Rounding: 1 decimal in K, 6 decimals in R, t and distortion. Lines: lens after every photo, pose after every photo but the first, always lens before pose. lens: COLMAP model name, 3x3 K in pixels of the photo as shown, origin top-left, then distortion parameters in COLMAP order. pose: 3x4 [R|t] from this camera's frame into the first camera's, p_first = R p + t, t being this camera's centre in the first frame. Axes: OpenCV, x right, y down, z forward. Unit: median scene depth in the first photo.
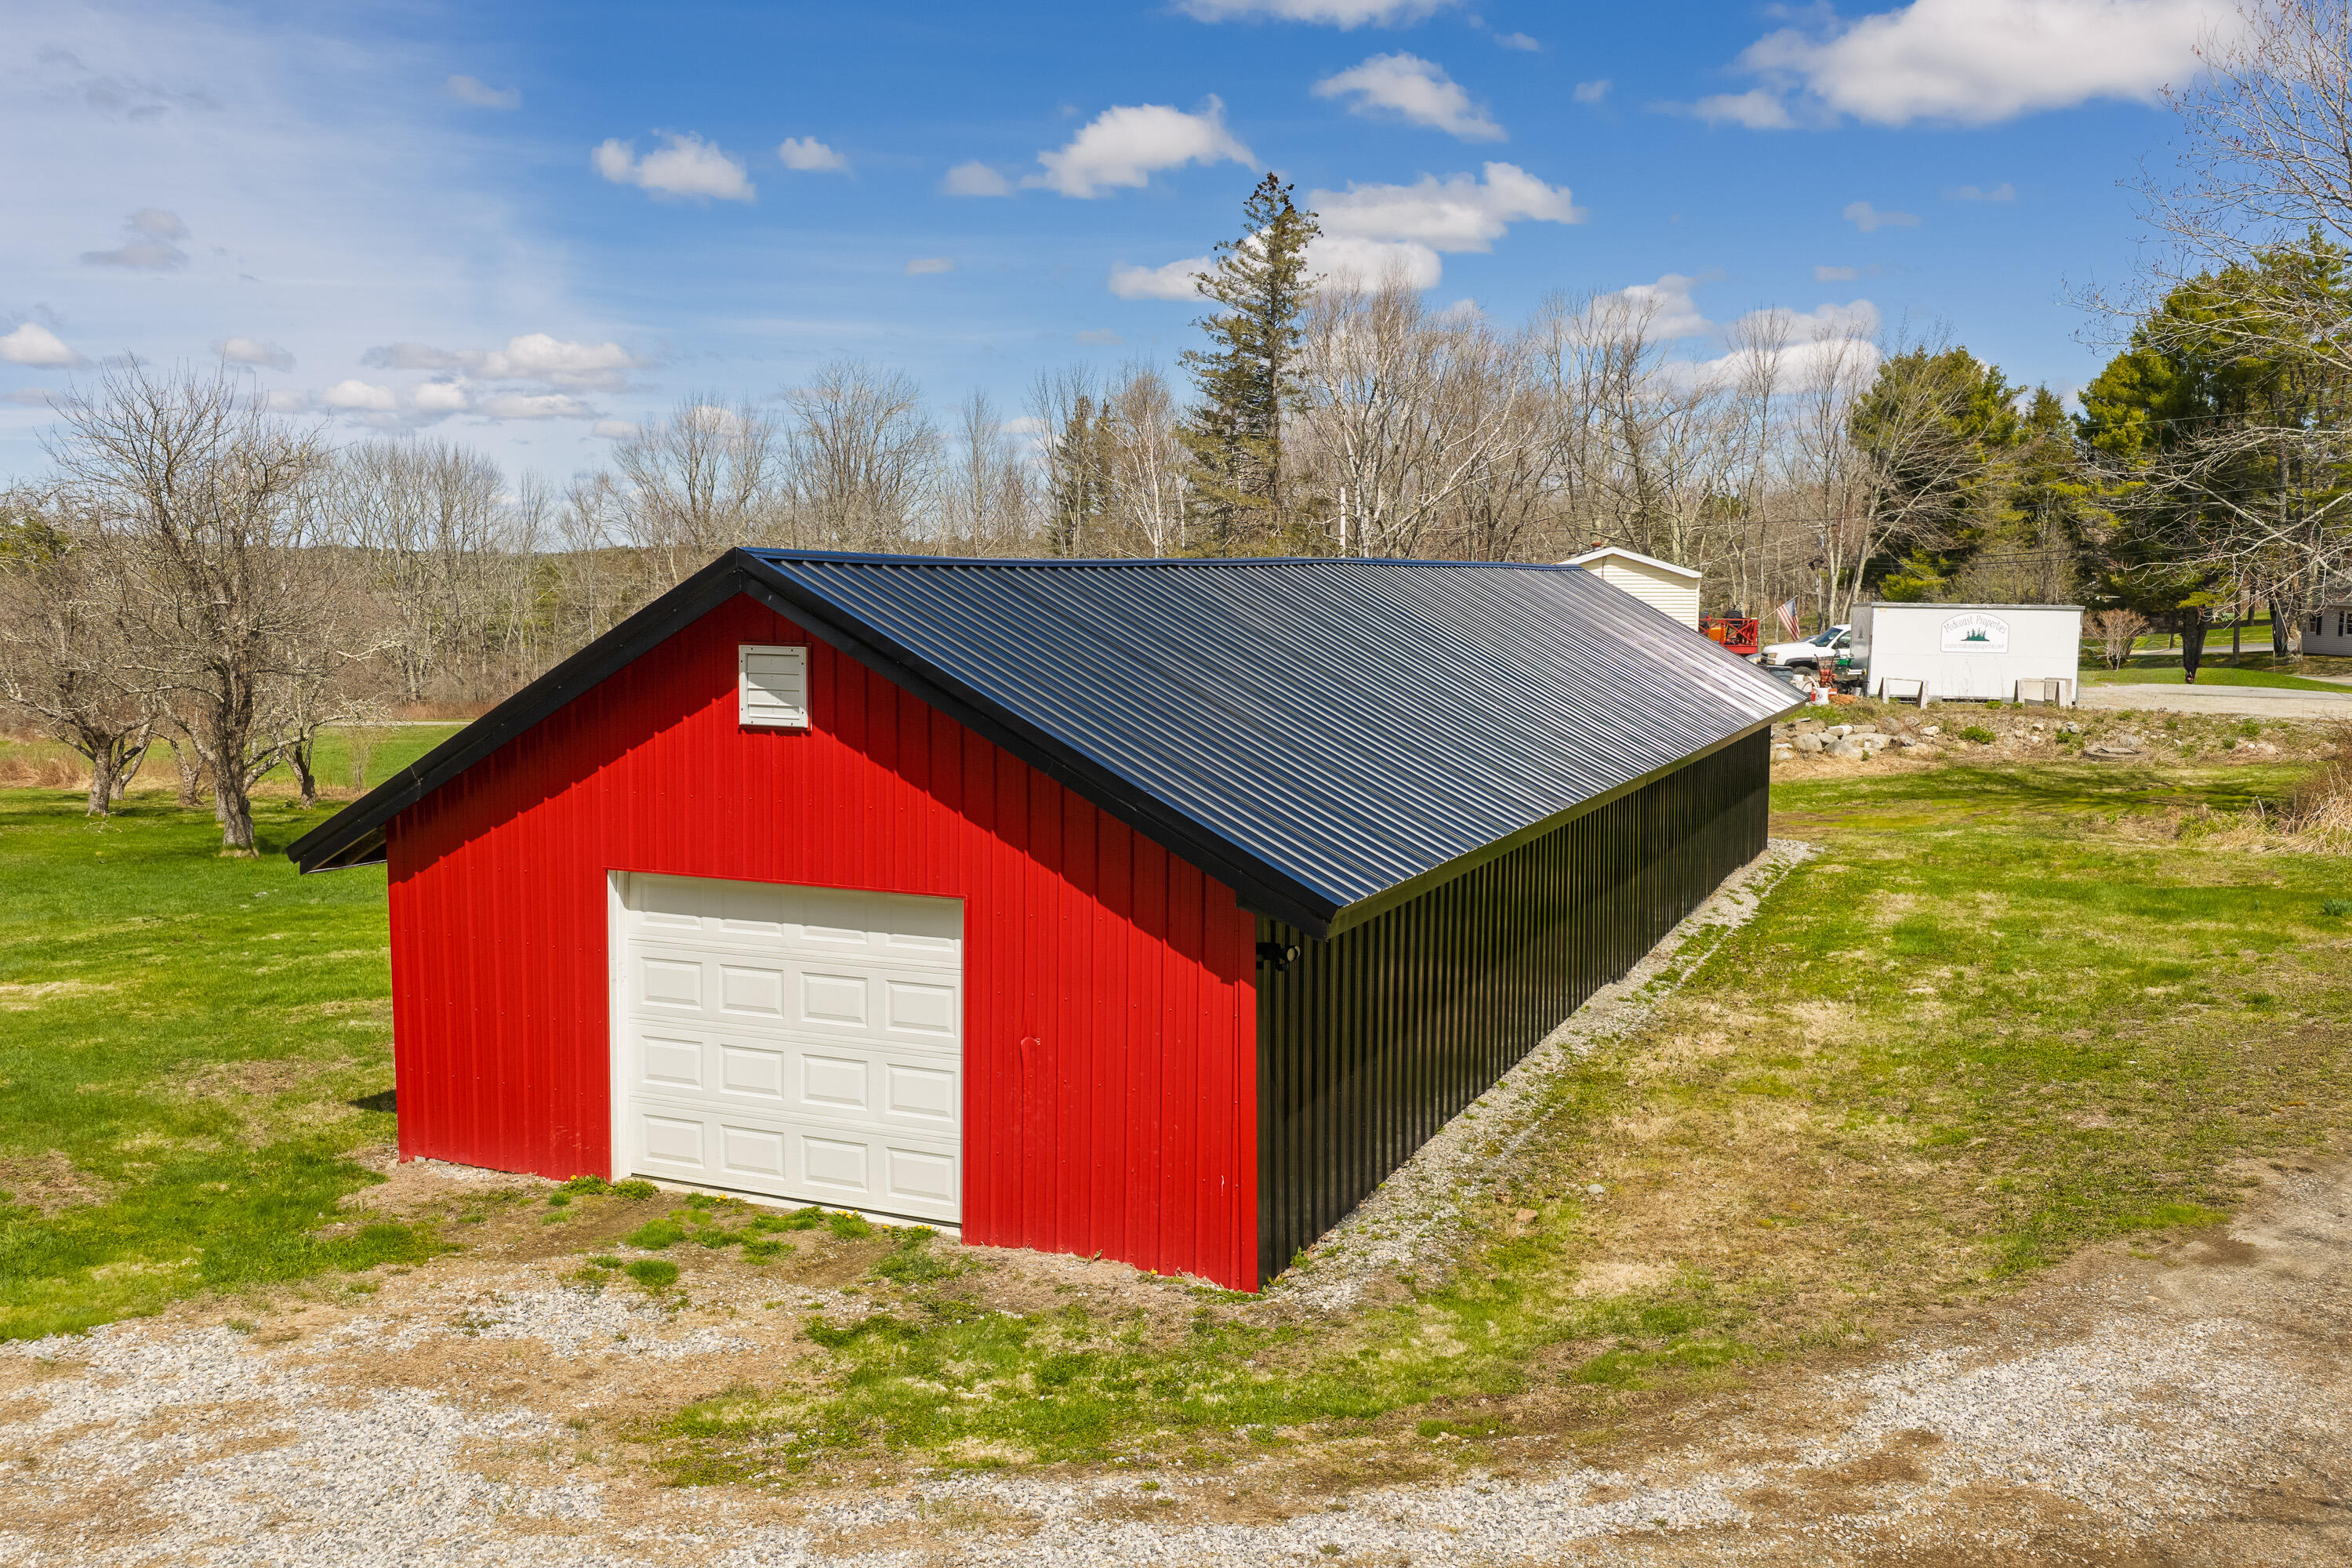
lens RADIAL K [[2115.5, 0, 1176.0], [0, 2115.5, 784.0], [0, 0, 1]] dist [0.012604, -0.031996]
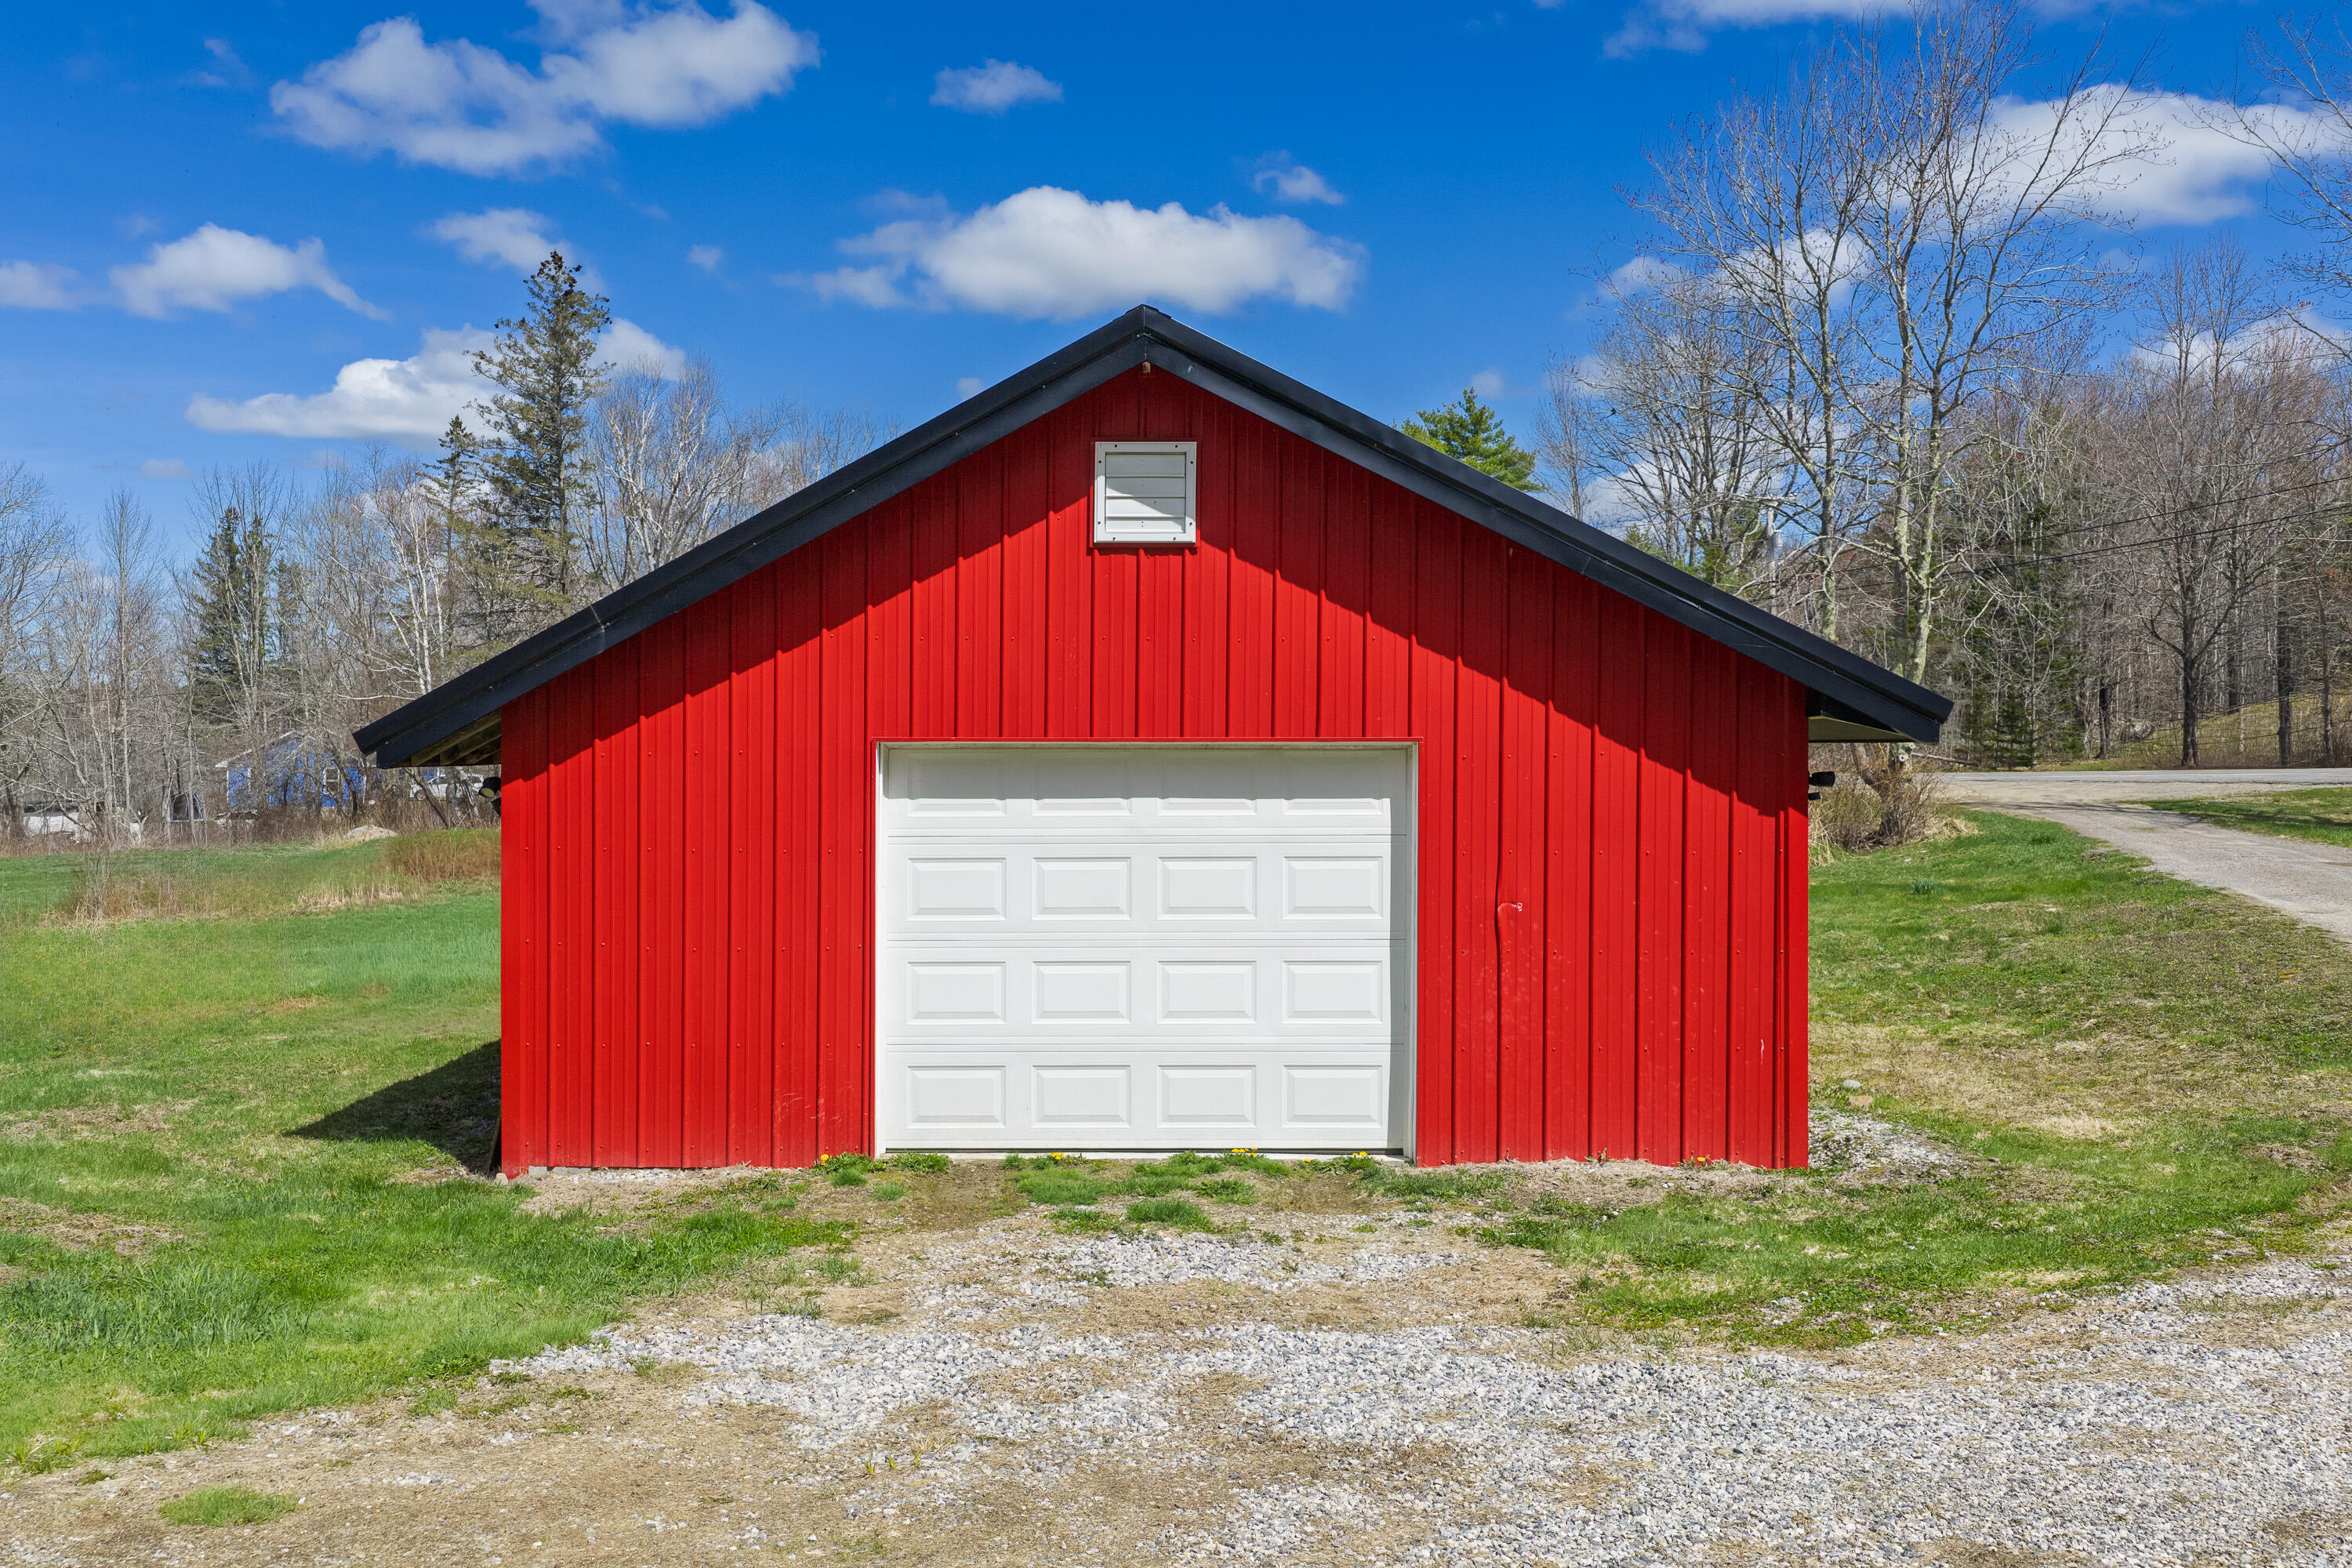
lens RADIAL K [[2115.5, 0, 1176.0], [0, 2115.5, 784.0], [0, 0, 1]] dist [0.012604, -0.031996]
pose [[0.905899, -0.011811, 0.423330, -0.497993], [0.045888, 0.996463, -0.070395, 0.115330], [-0.421001, 0.083197, 0.903237, 0.269697]]
